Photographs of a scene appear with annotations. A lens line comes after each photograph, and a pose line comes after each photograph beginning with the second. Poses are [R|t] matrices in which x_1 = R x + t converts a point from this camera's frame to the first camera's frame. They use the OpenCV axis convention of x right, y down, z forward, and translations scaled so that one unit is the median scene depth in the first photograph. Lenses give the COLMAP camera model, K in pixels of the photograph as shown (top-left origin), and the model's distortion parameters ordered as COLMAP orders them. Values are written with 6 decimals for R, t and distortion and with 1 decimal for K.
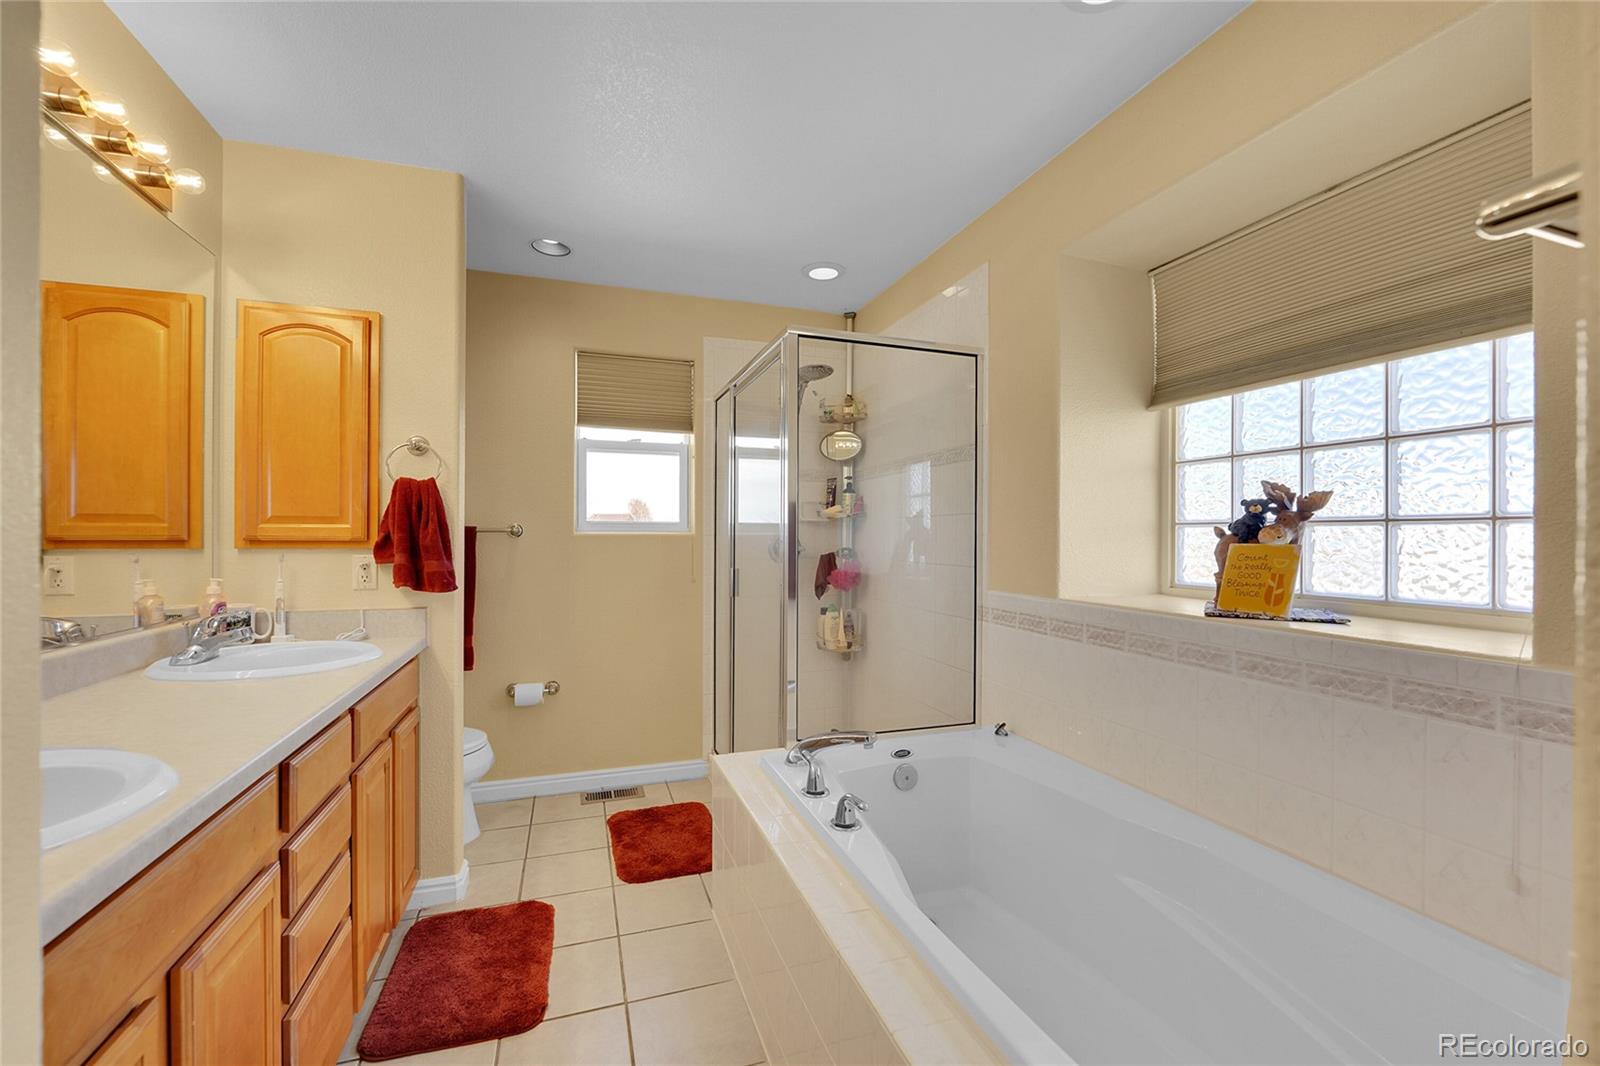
lens RADIAL K [[643.8, 0, 800.0], [0, 643.8, 533.0], [0, 0, 1]] dist [-0.013158, -0.000682]
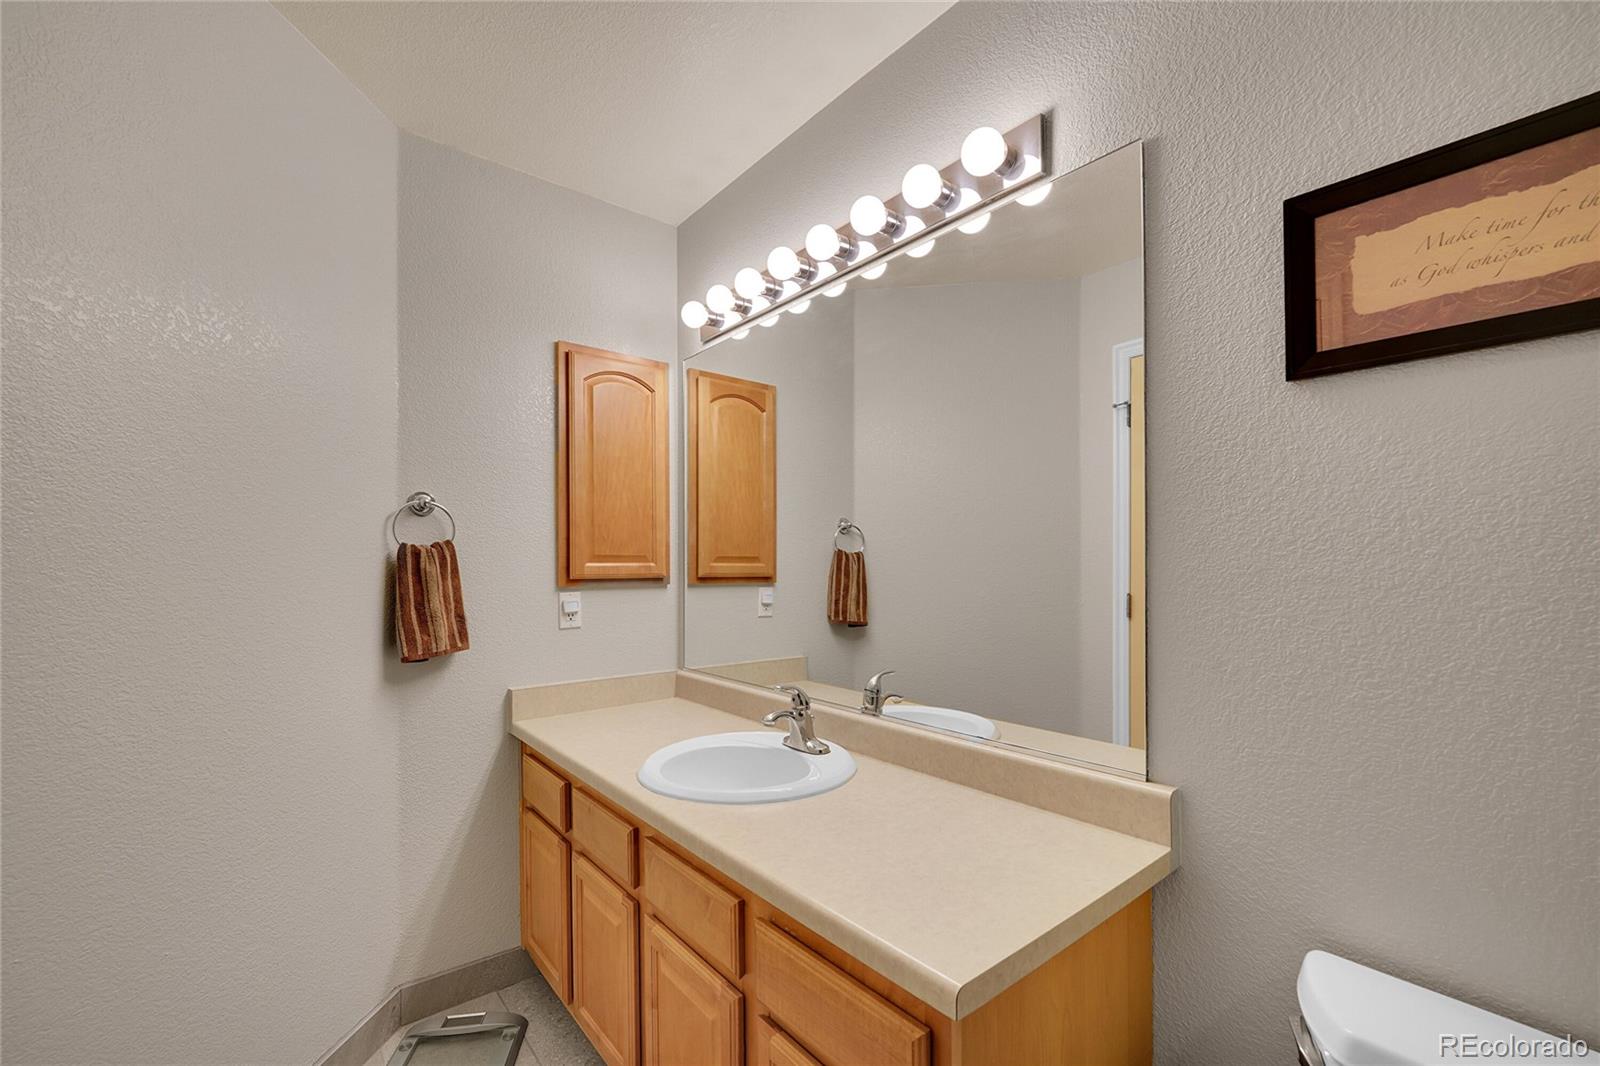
lens RADIAL K [[656.2, 0, 801.1], [0, 656.2, 566.1], [0, 0, 1]] dist [-0.012529, -0.000598]
pose [[0.940199, -0.005571, 0.340579, -1.173250], [0.004805, 0.999984, 0.003093, -0.012659], [-0.340591, -0.001272, 0.940211, -0.236220]]
